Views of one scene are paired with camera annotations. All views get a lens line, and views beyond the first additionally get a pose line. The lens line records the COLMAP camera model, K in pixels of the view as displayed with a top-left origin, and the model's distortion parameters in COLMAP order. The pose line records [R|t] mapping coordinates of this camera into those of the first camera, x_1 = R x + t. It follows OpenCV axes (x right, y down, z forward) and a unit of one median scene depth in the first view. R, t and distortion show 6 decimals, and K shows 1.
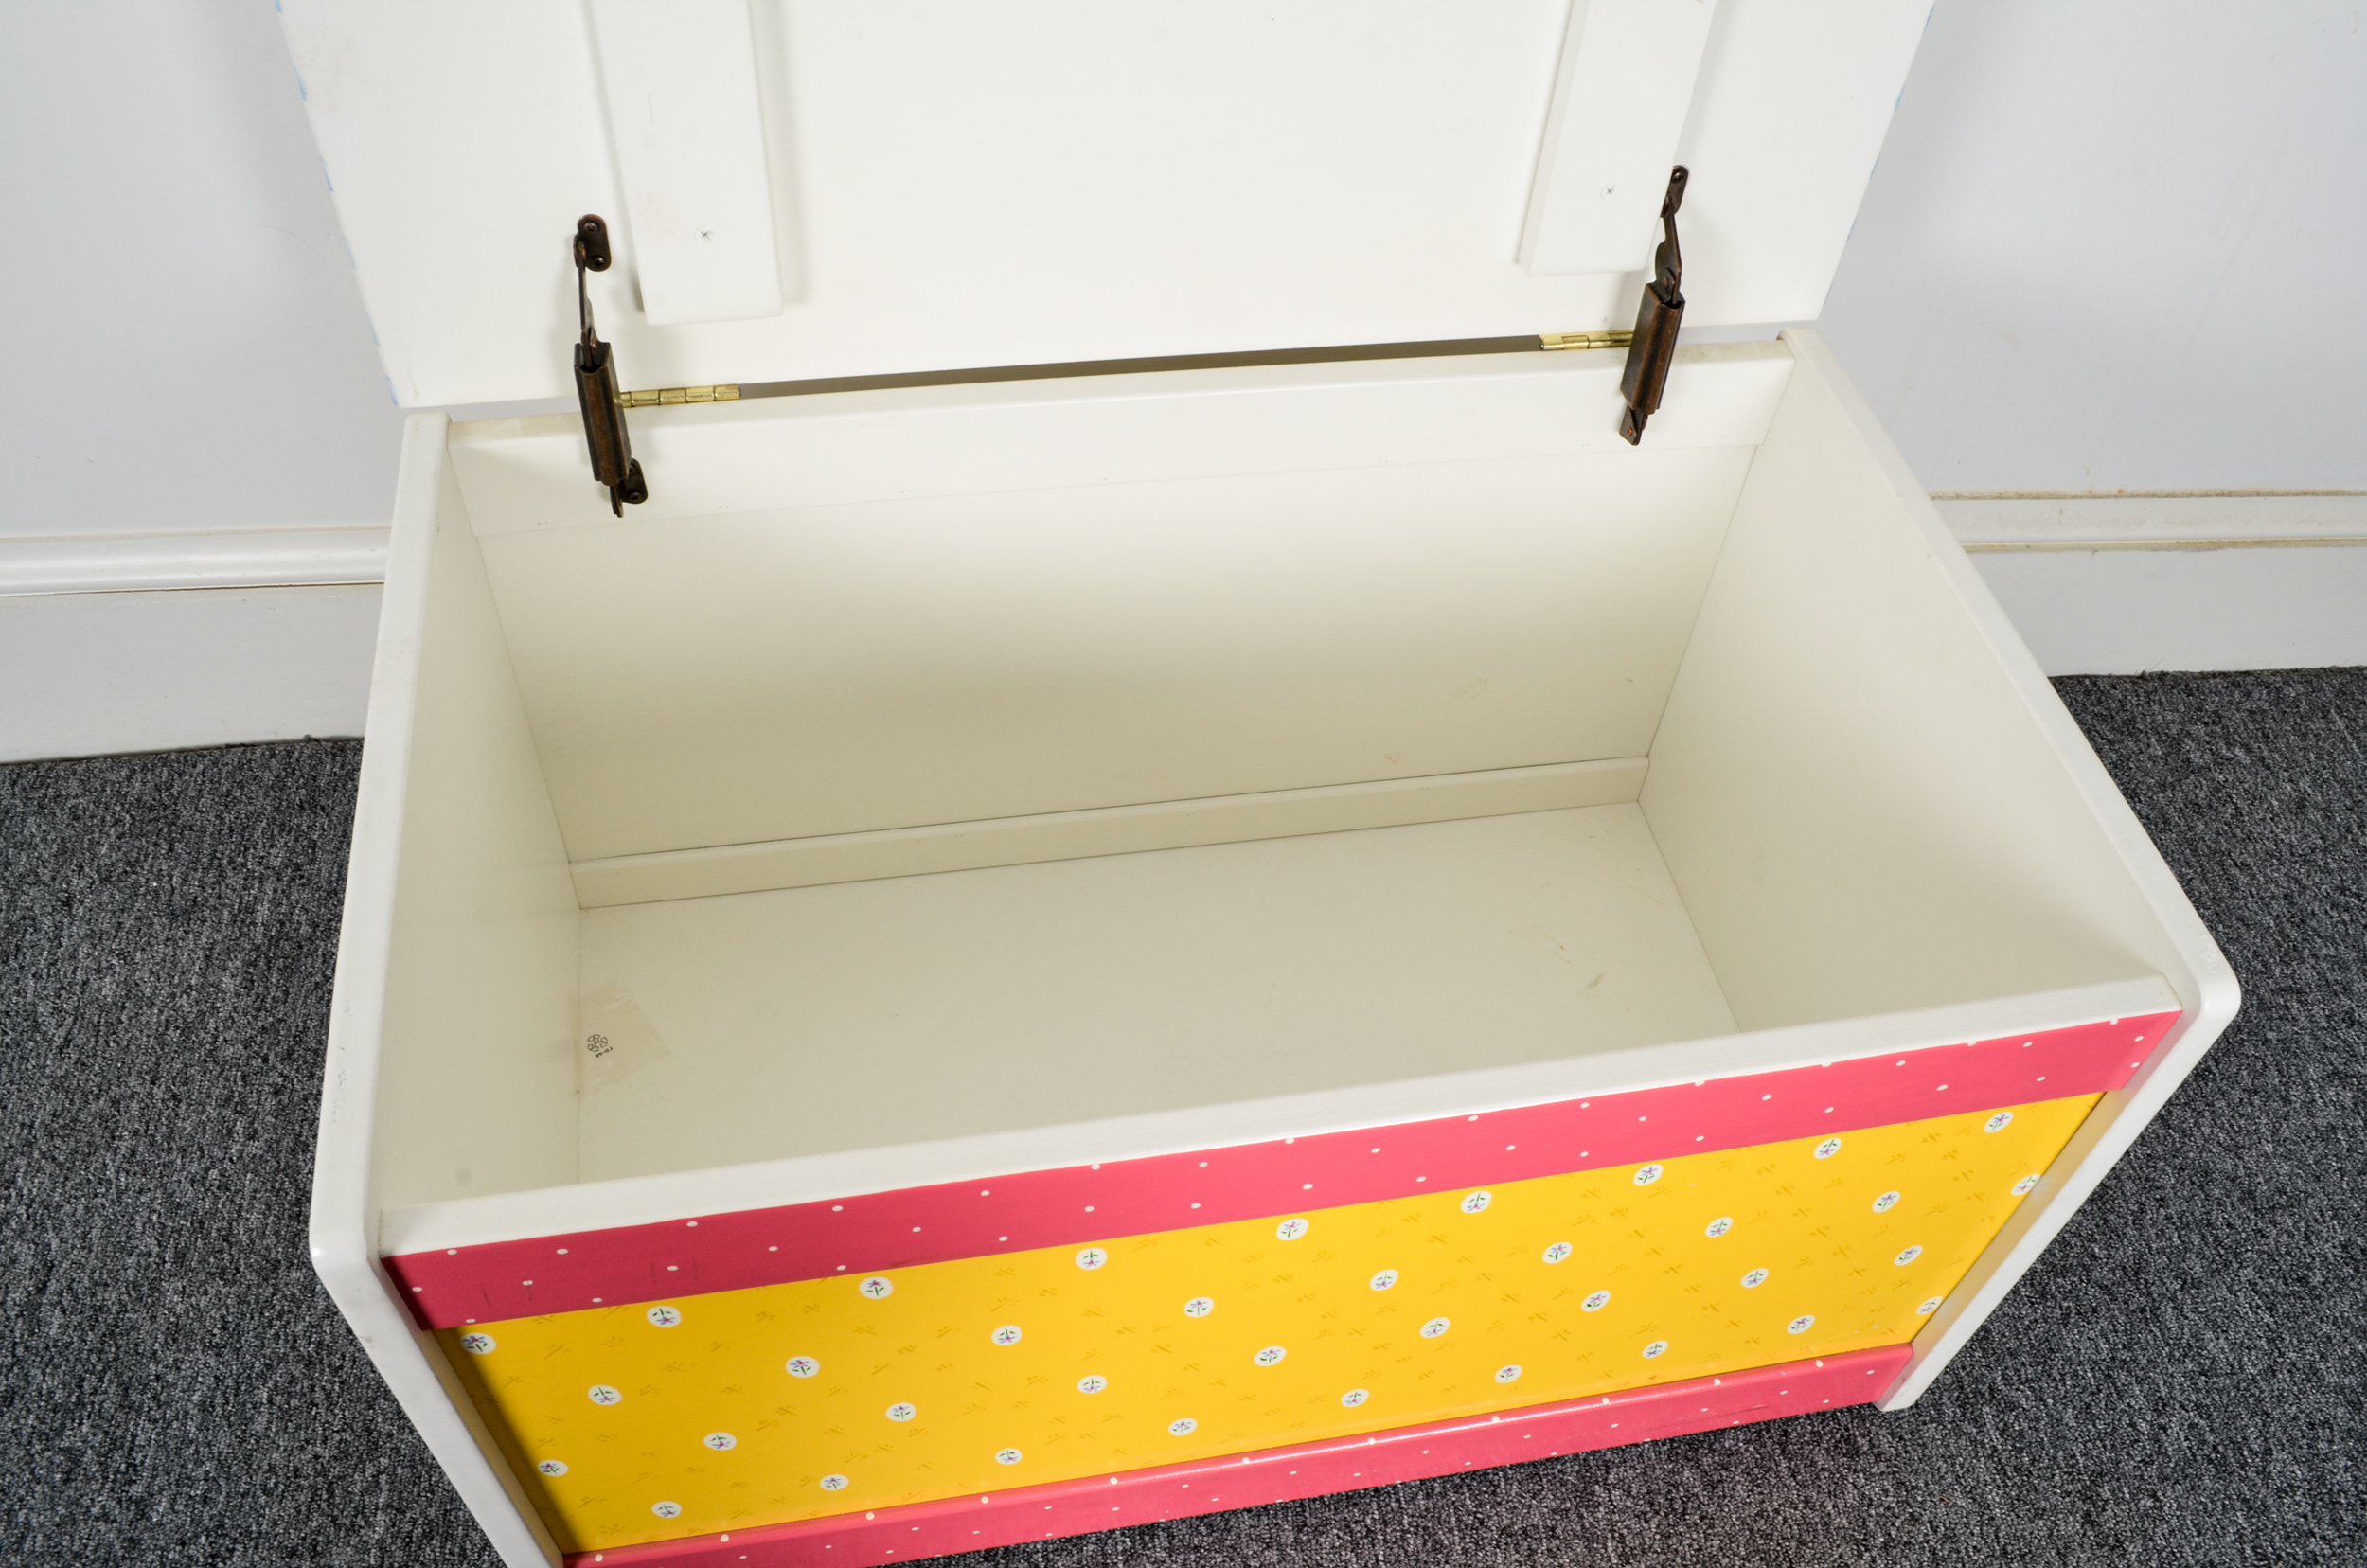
lens RADIAL K [[1949.0, 0, 1192.1], [0, 1949.0, 841.6], [0, 0, 1]] dist [-0.079915, 0.006942]
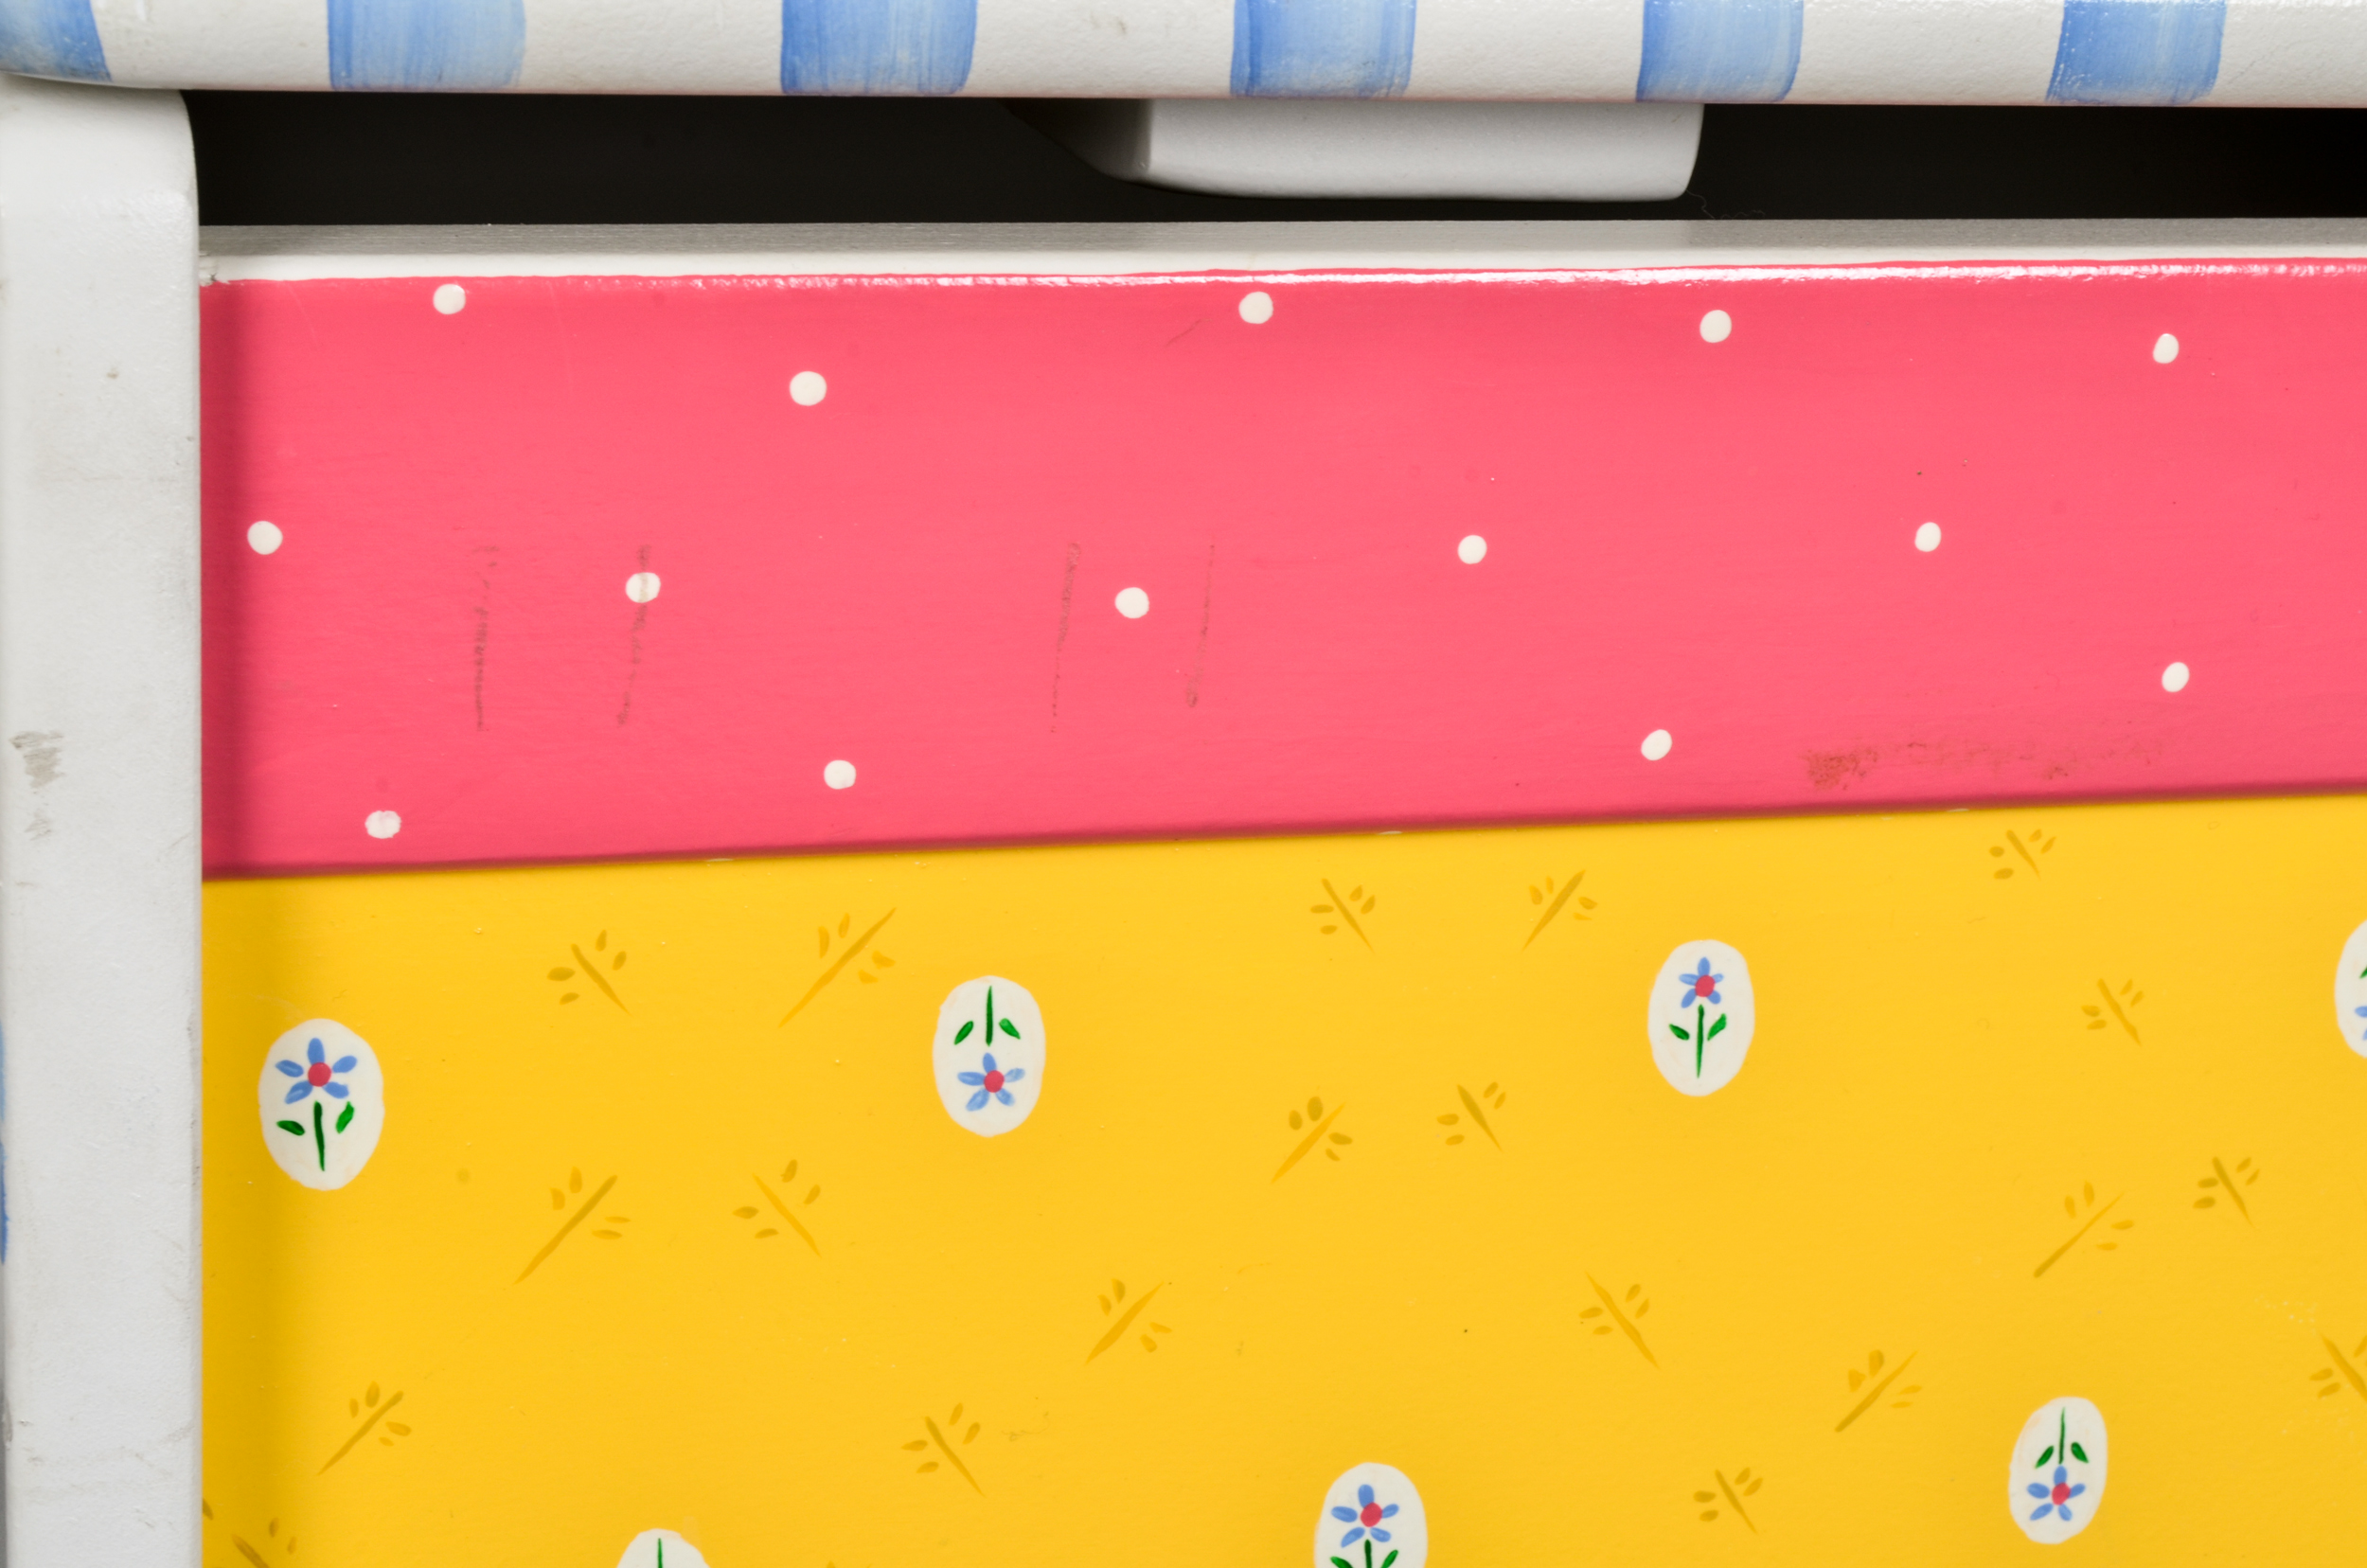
lens RADIAL K [[5419.6, 0, 1240.8], [0, 5419.6, 859.9], [0, 0, 1]] dist [0.056514, 0.000000]
pose [[0.993269, -0.038414, 0.109278, -0.232589], [0.090614, 0.845359, -0.526457, 0.459120], [-0.072156, 0.532815, 0.843150, 0.238512]]
